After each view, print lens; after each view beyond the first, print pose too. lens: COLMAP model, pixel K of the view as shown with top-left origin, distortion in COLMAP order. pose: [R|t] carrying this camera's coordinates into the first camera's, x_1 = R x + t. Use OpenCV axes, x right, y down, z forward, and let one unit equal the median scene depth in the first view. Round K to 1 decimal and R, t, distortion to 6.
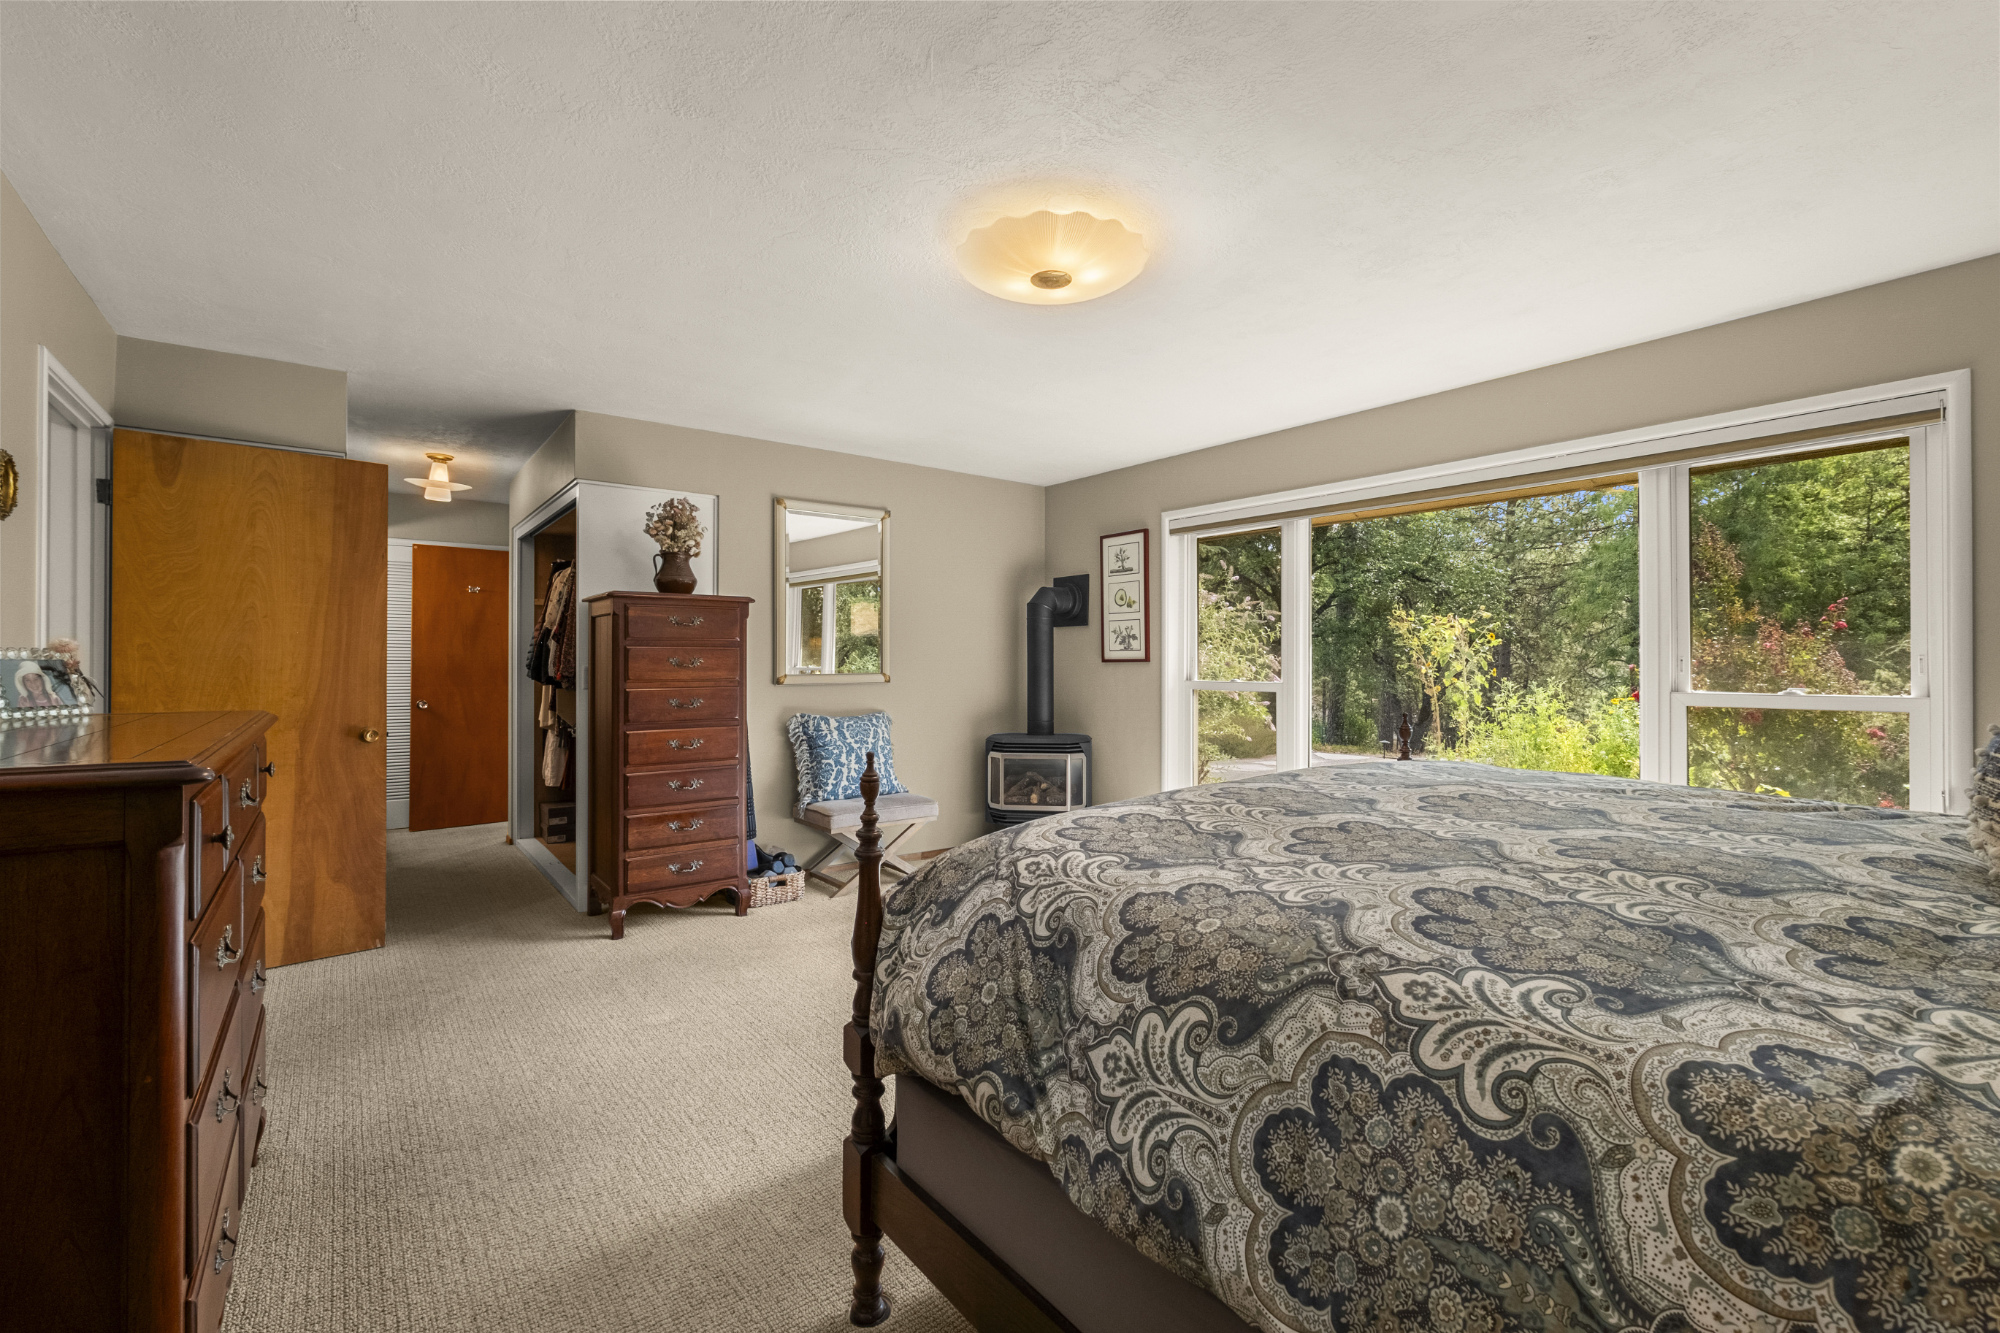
lens RADIAL K [[860.9, 0, 1004.7], [0, 860.9, 662.5], [0, 0, 1]] dist [-0.004618, 0.000043]
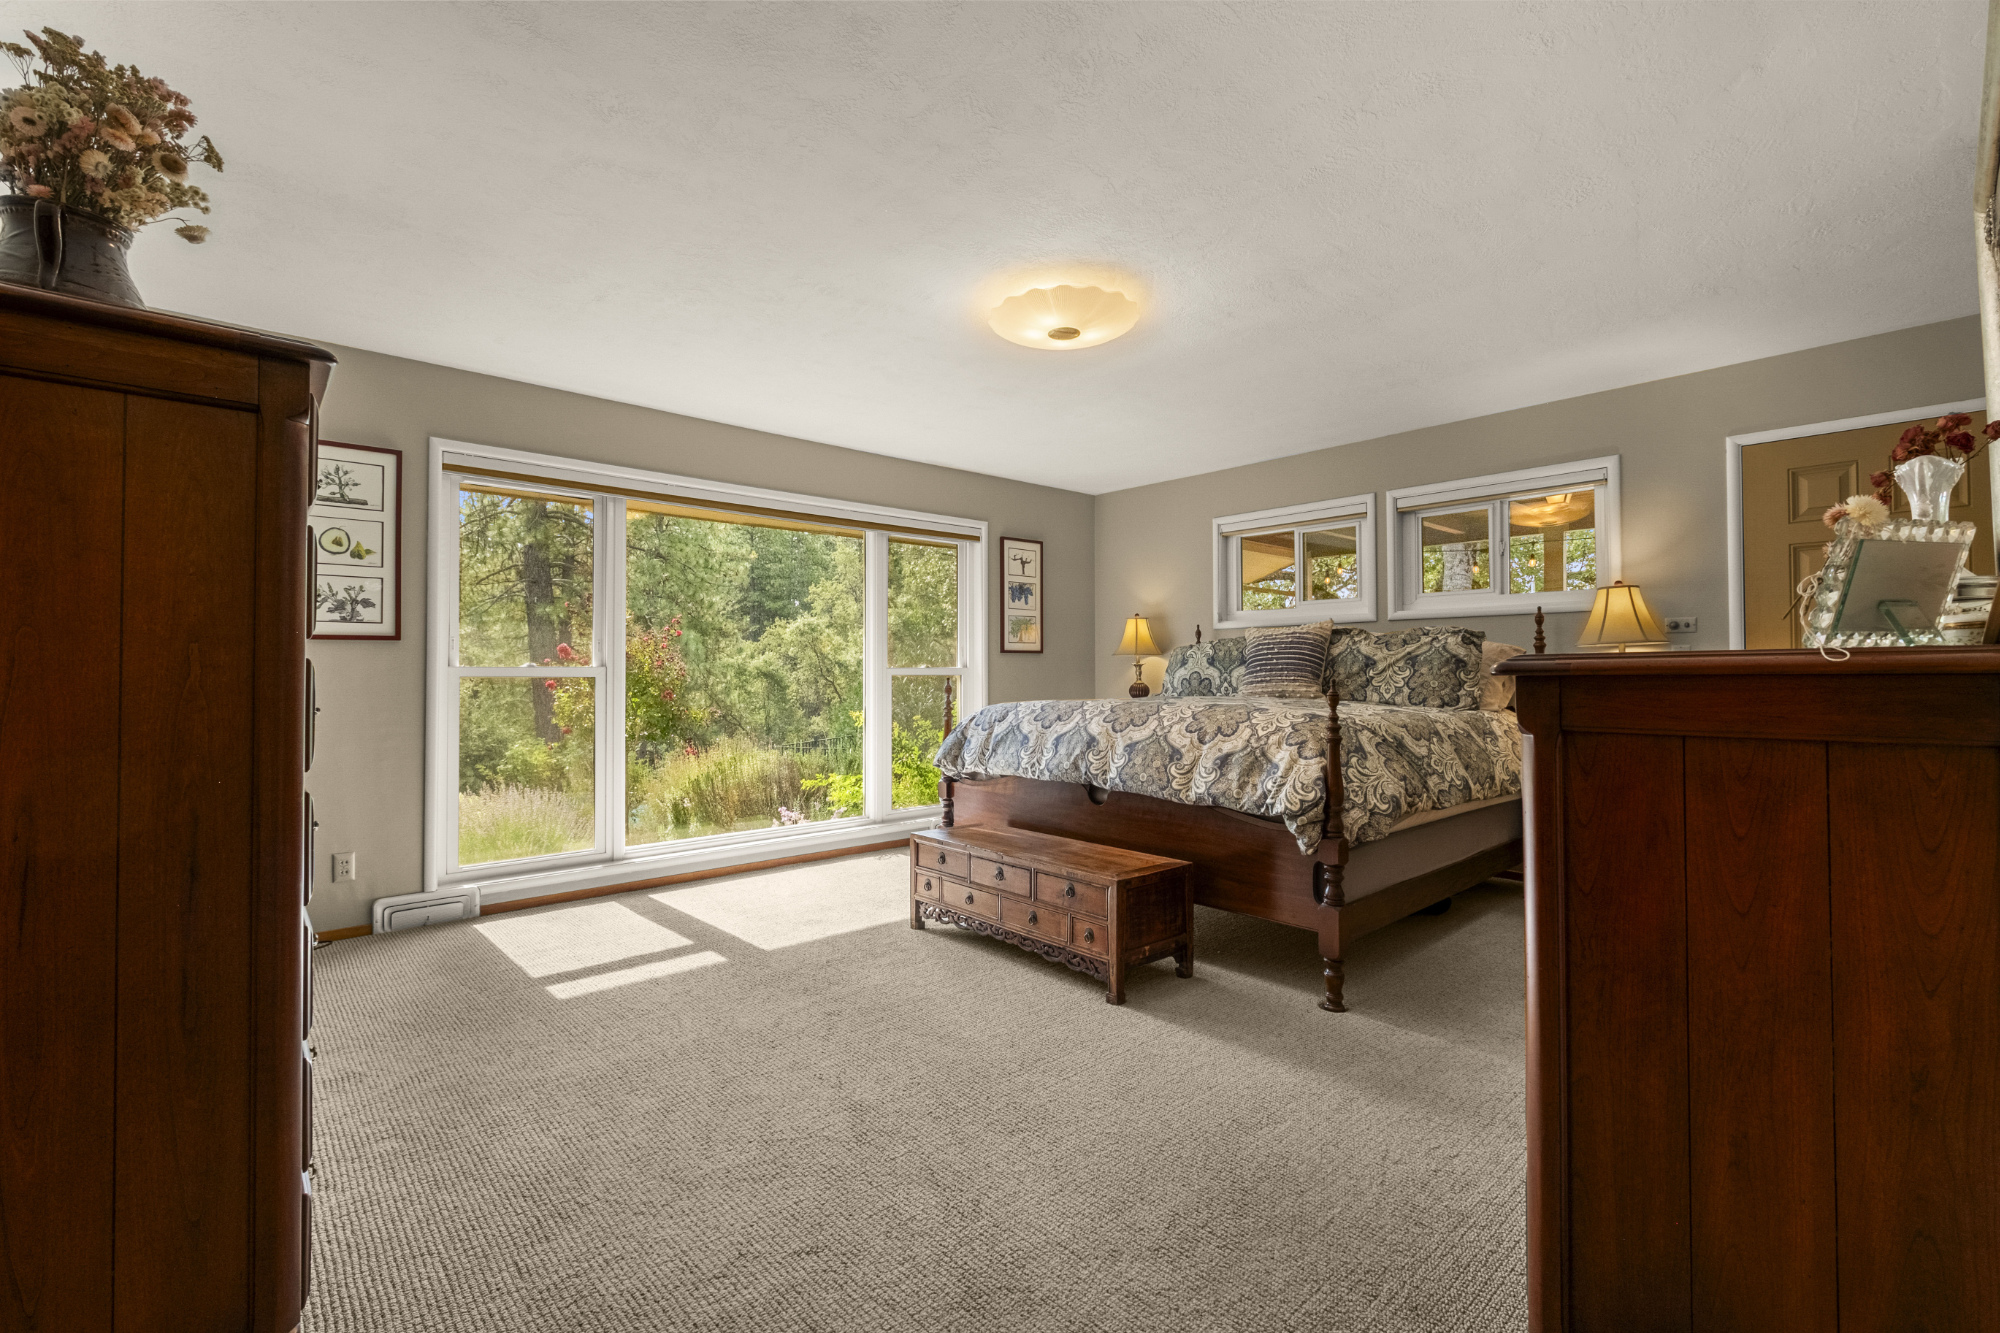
lens RADIAL K [[860.9, 0, 1004.6], [0, 860.9, 660.3], [0, 0, 1]] dist [-0.004618, 0.000043]
pose [[-0.085787, 0.007145, 0.996288, -0.591767], [-0.000785, 0.999973, -0.007239, 0.021167], [-0.996313, -0.001403, -0.085779, 0.579343]]
